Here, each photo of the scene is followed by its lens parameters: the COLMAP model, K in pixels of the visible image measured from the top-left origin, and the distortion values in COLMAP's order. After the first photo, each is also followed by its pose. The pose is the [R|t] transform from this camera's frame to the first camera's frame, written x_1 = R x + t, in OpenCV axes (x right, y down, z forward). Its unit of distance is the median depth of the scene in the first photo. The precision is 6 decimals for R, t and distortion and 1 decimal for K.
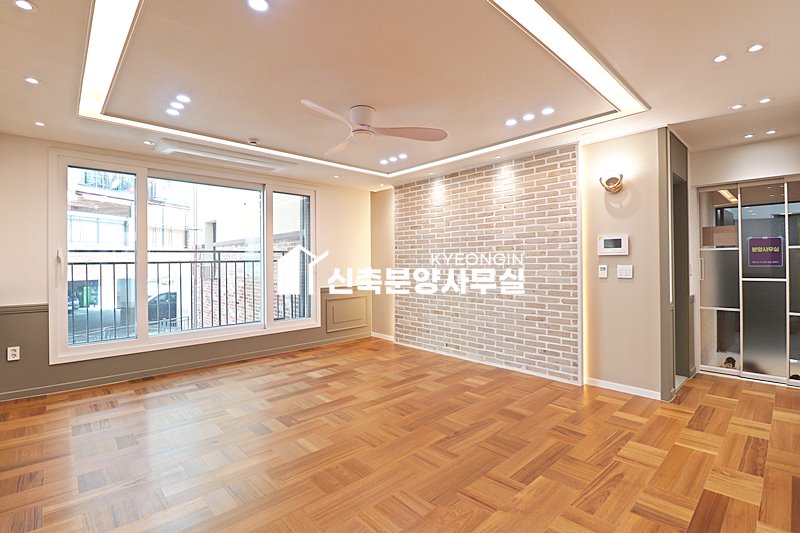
lens RADIAL K [[373.0, 0, 398.4], [0, 373.0, 259.9], [0, 0, 1]] dist [-0.010009, -0.003839]
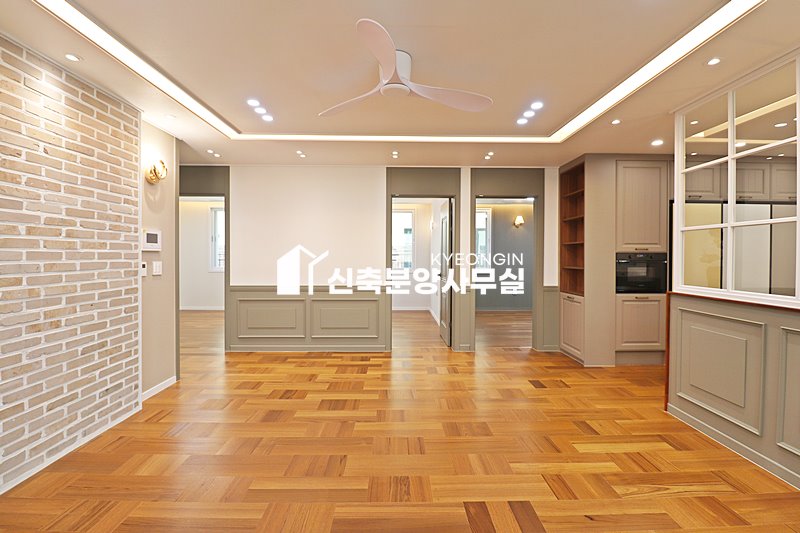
lens RADIAL K [[373.0, 0, 400.5], [0, 373.0, 263.0], [0, 0, 1]] dist [-0.010009, -0.003839]
pose [[-0.742927, -0.007623, 0.669329, -0.453296], [-0.002666, 0.999961, 0.008430, 0.007027], [-0.669367, 0.004479, -0.742918, 1.151719]]
